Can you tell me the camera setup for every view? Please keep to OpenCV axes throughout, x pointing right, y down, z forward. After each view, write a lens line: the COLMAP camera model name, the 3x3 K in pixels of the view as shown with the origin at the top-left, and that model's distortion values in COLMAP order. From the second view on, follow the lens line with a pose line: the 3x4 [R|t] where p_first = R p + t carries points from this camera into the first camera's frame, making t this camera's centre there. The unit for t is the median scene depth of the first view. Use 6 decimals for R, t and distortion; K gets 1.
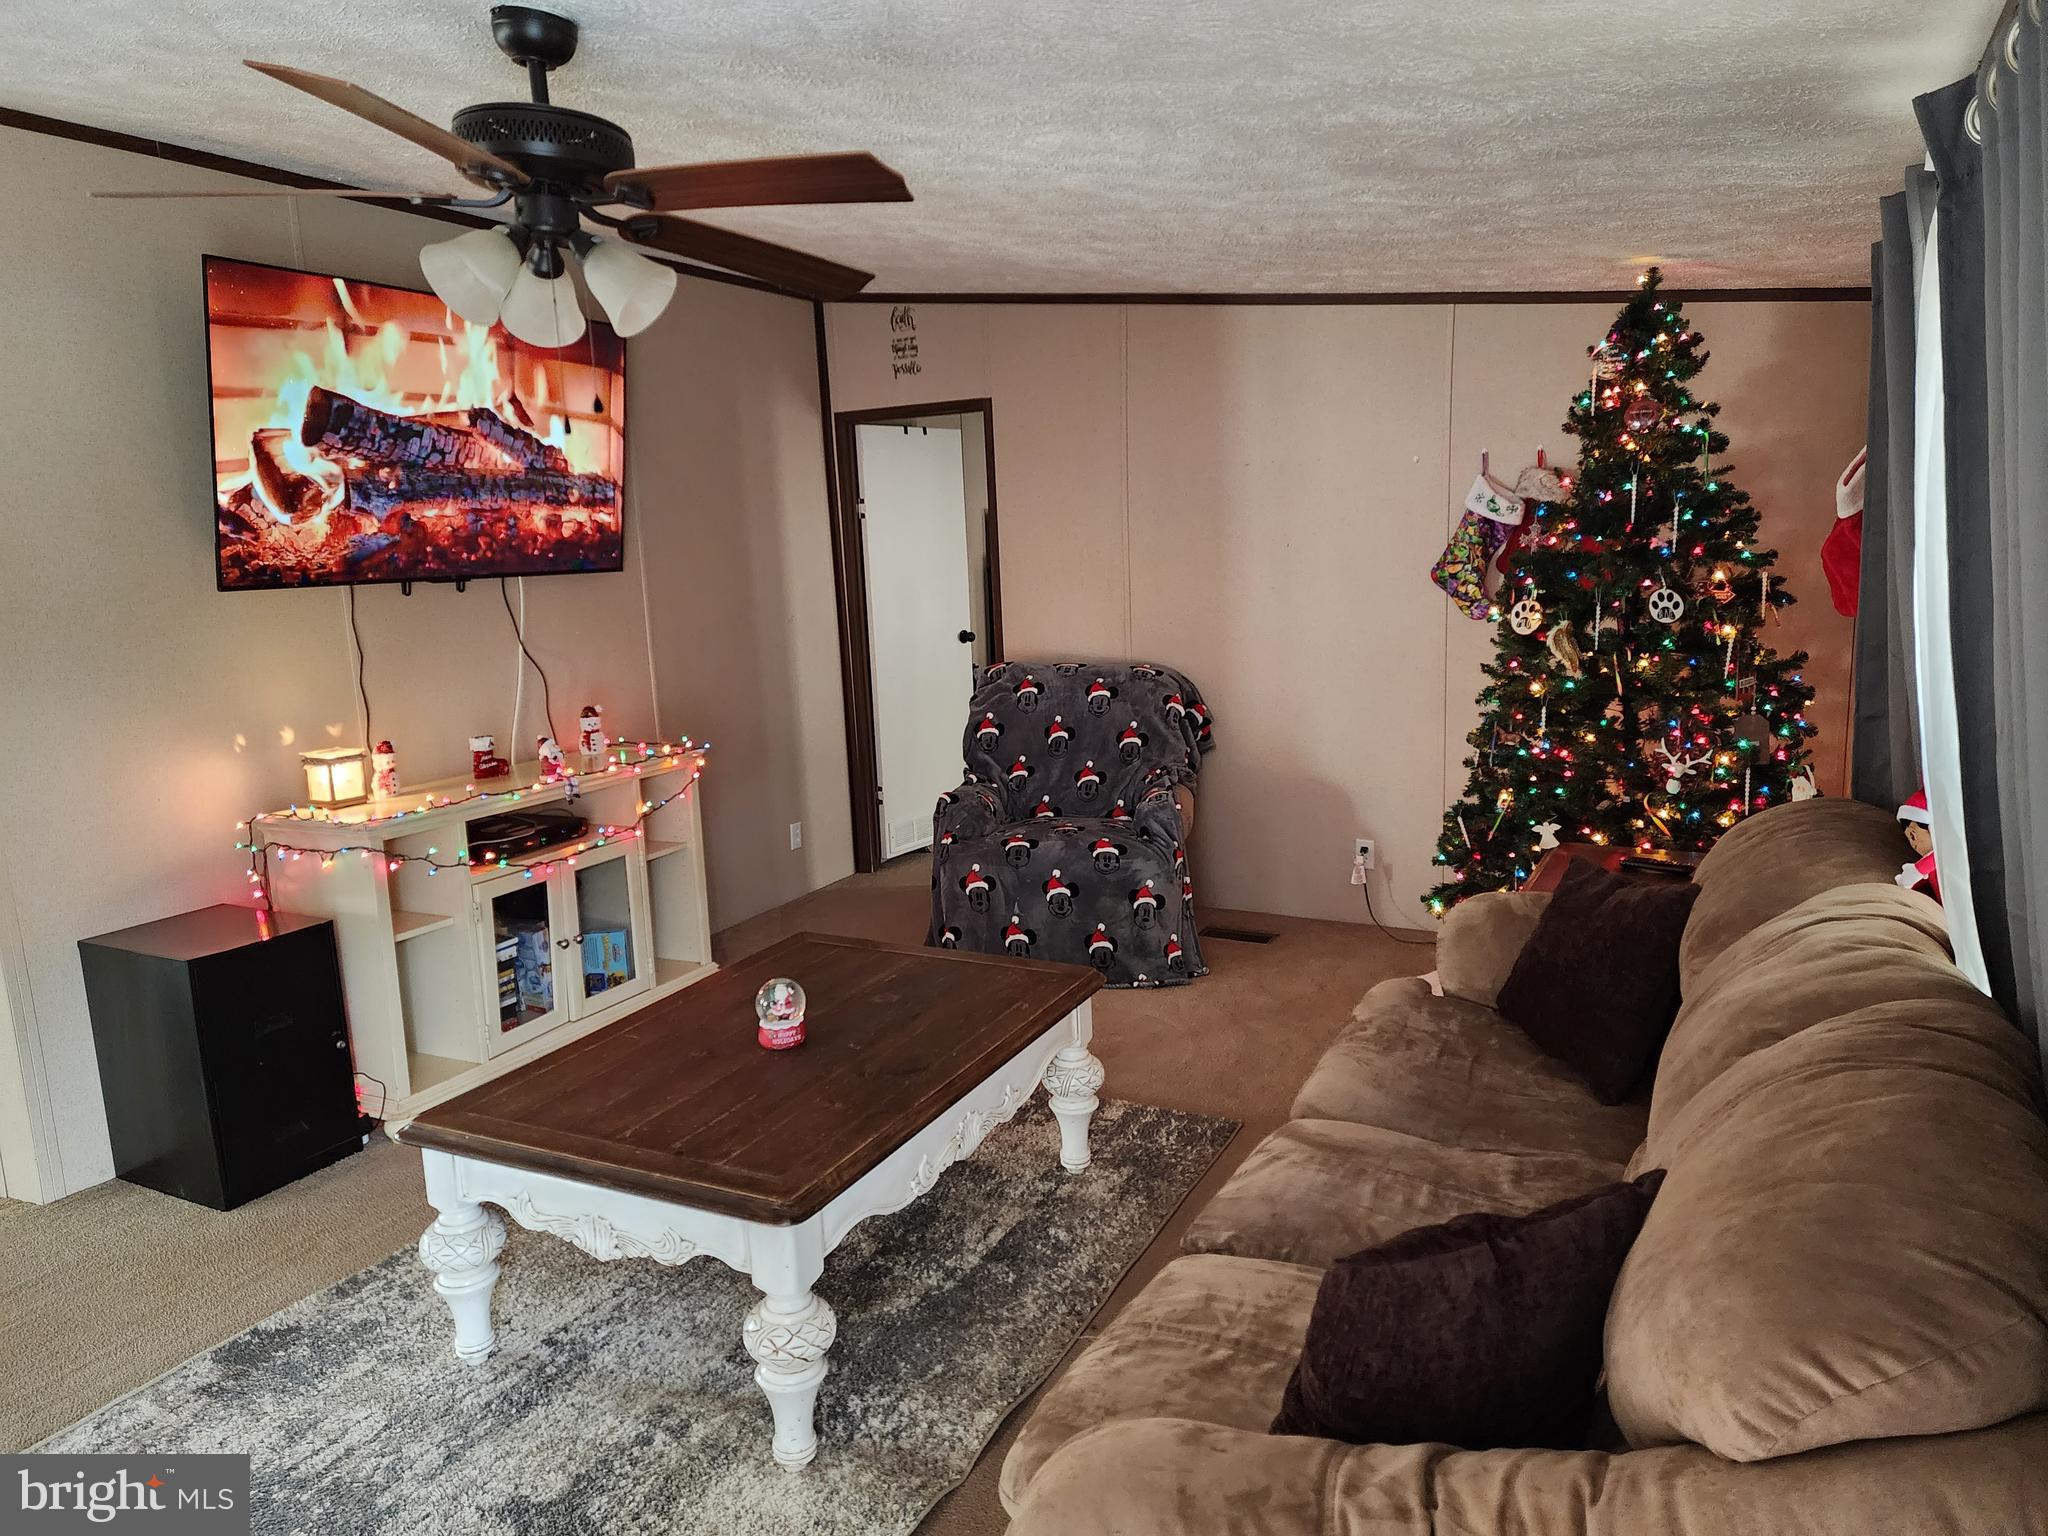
lens RADIAL K [[1373.1, 0, 1021.2], [0, 1373.1, 773.7], [0, 0, 1]] dist [0.087878, -0.071015]
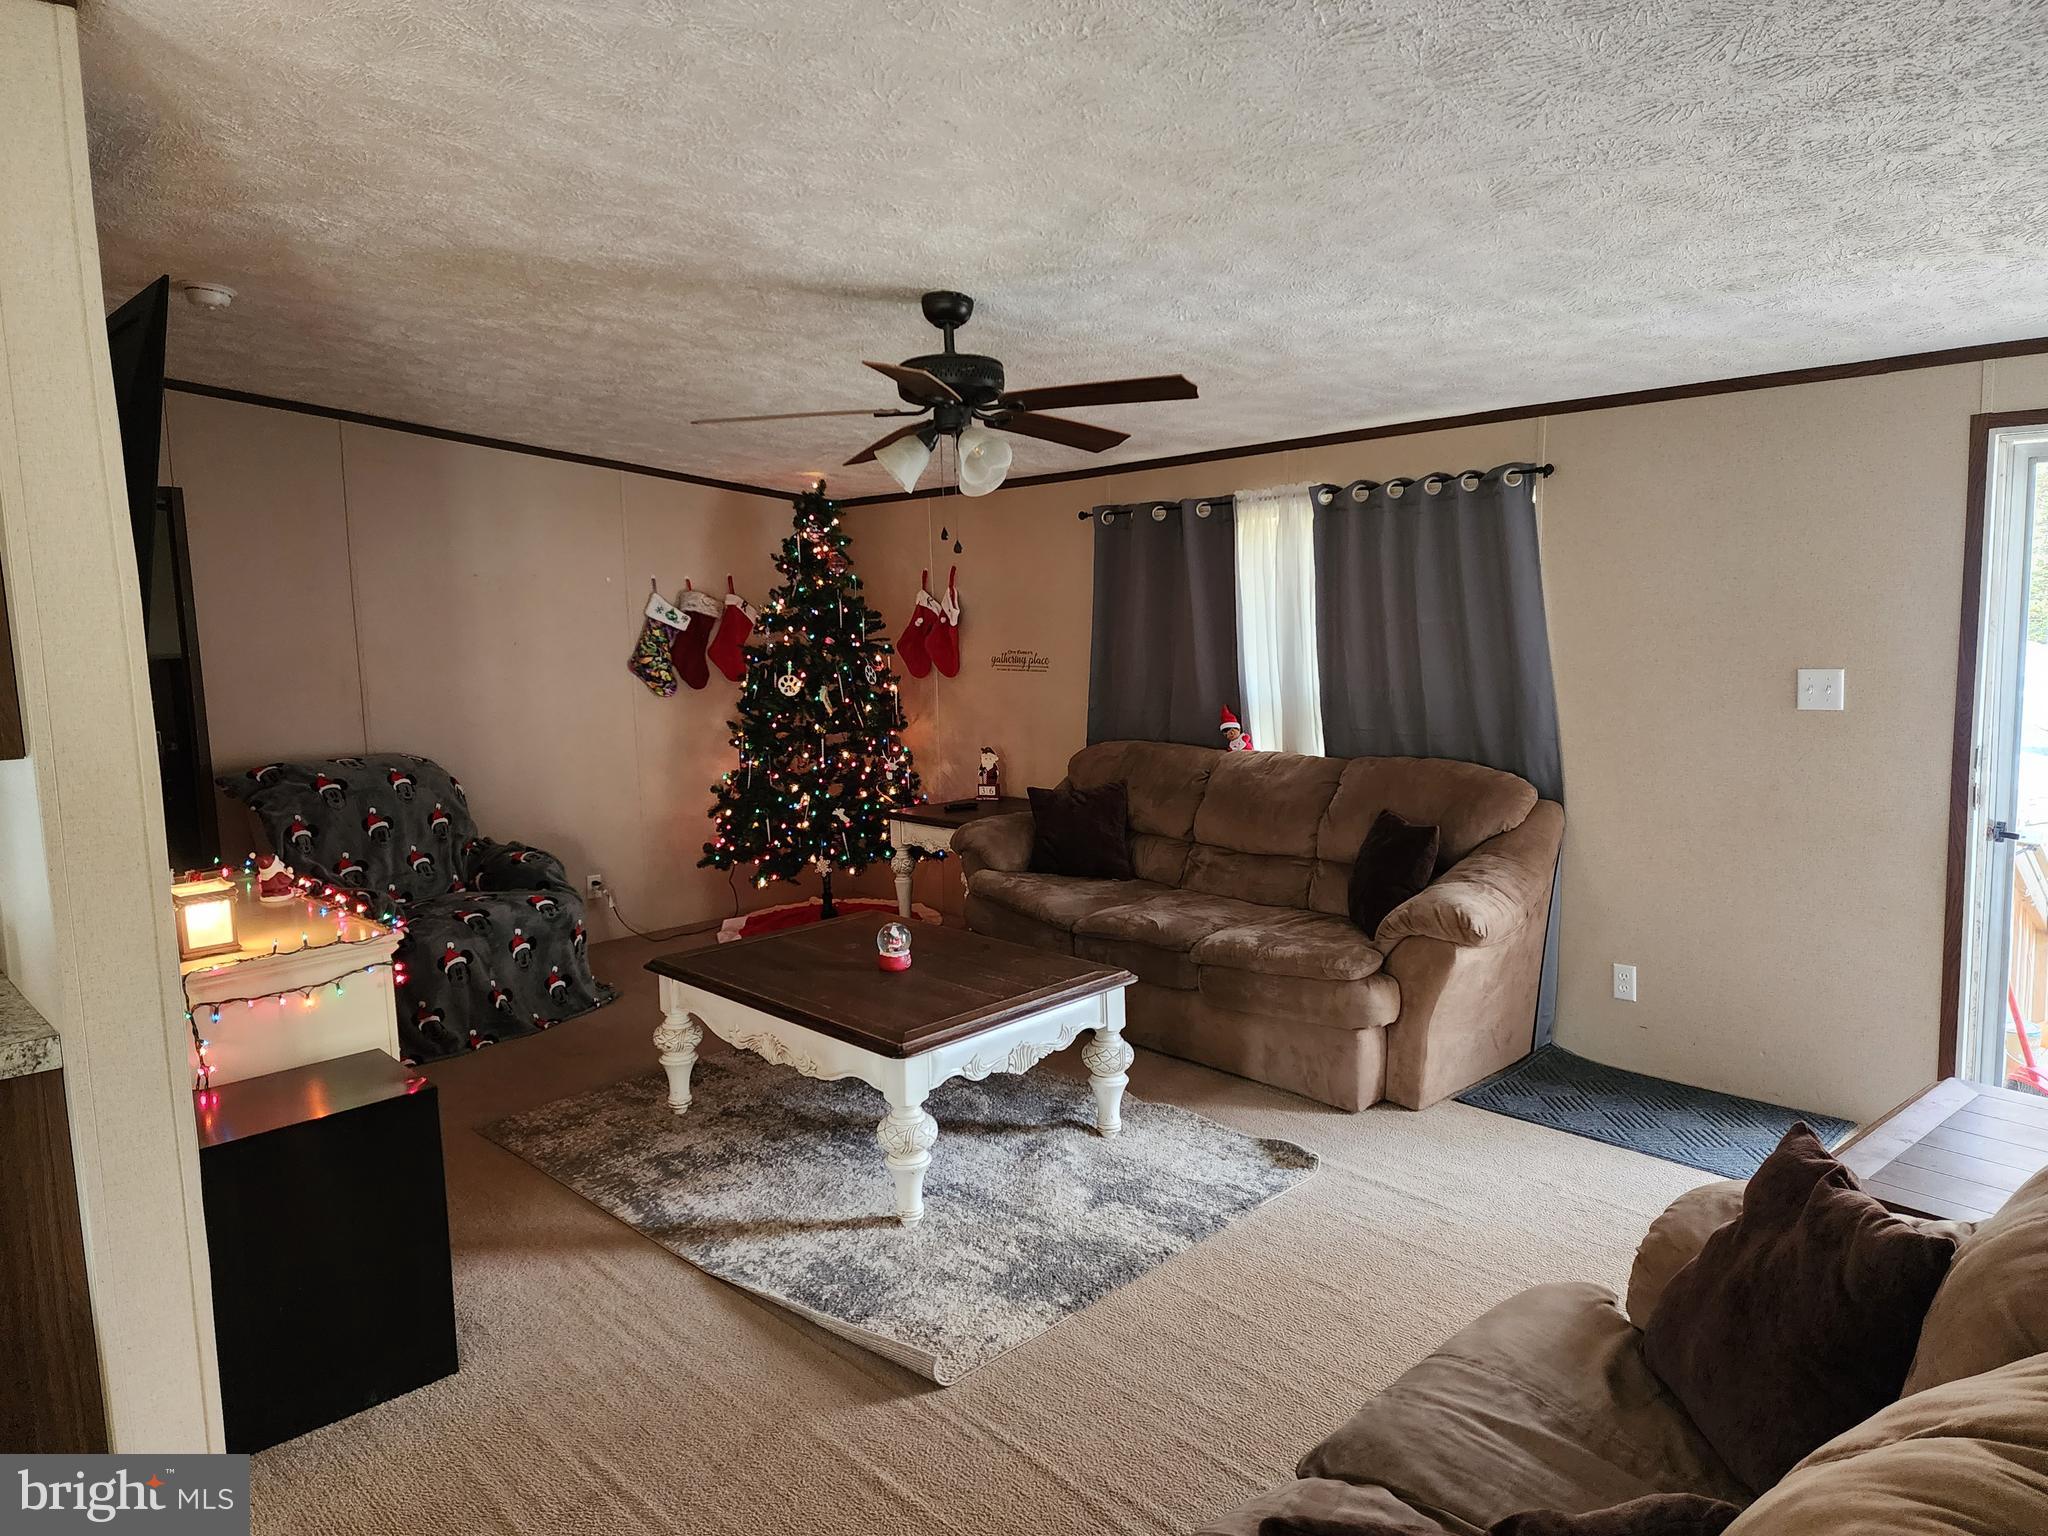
lens RADIAL K [[1373.1, 0, 1037.7], [0, 1373.1, 752.6], [0, 0, 1]] dist [0.087878, -0.071015]
pose [[0.310115, -0.078668, 0.947439, -0.903743], [0.180433, 0.983328, 0.022588, -0.019562], [-0.933420, 0.163944, 0.319139, 0.223386]]
